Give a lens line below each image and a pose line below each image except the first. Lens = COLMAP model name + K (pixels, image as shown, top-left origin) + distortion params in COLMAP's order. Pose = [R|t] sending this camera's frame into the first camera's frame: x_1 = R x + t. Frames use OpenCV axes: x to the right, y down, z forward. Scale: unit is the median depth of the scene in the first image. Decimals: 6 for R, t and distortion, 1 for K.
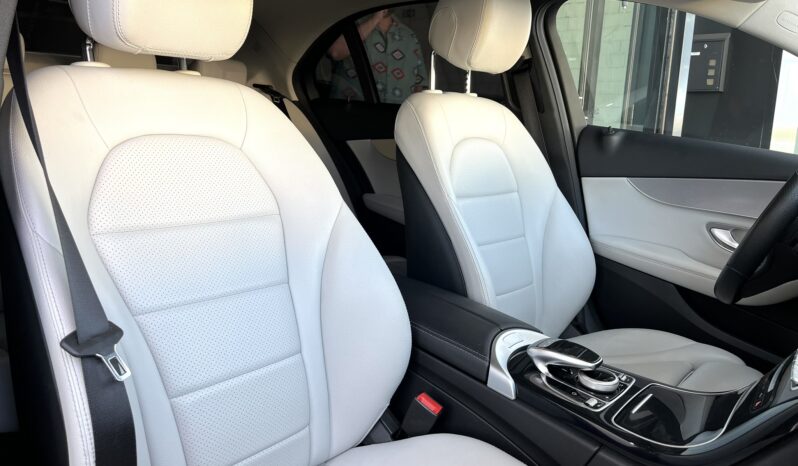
lens RADIAL K [[609.4, 0, 400.9], [0, 609.4, 238.4], [0, 0, 1]] dist [0.067252, -0.096207]
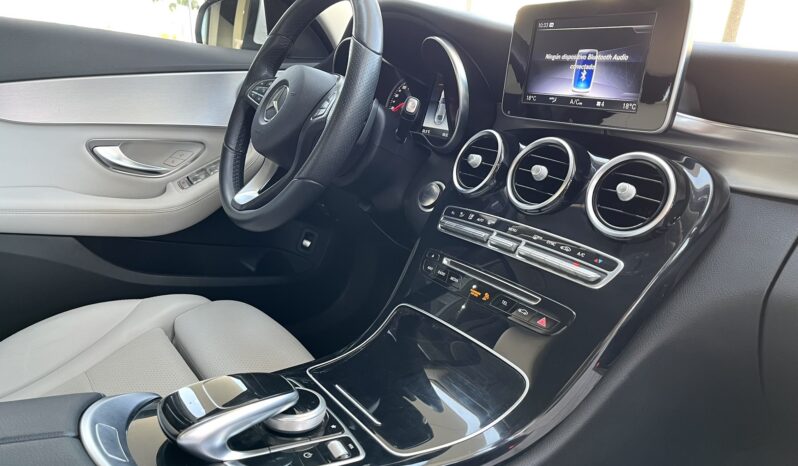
lens RADIAL K [[609.4, 0, 401.3], [0, 609.4, 233.2], [0, 0, 1]] dist [0.067252, -0.096207]
pose [[0.277889, -0.295059, 0.914176, -0.087385], [0.177649, 0.951029, 0.252952, -0.039590], [-0.944044, 0.092110, 0.316698, 0.438131]]
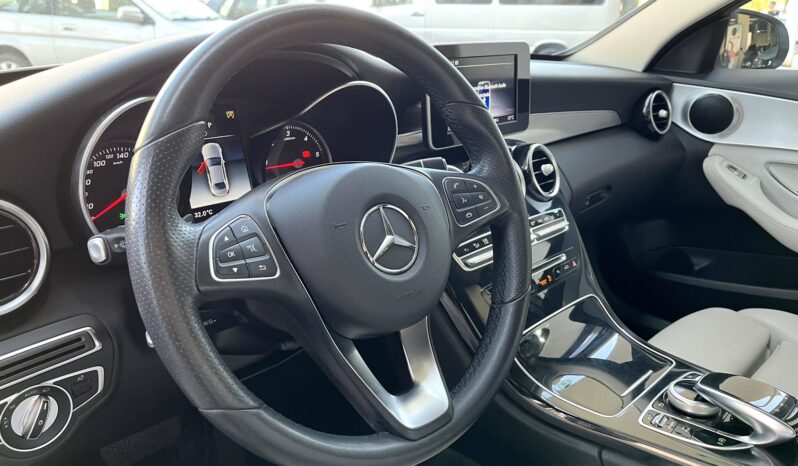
lens RADIAL K [[609.4, 0, 398.7], [0, 609.4, 228.1], [0, 0, 1]] dist [0.067252, -0.096207]
pose [[-0.992242, -0.105712, 0.065422, 0.422602], [-0.055588, 0.847977, 0.527109, -0.209670], [-0.111198, 0.519384, -0.847275, 1.001032]]
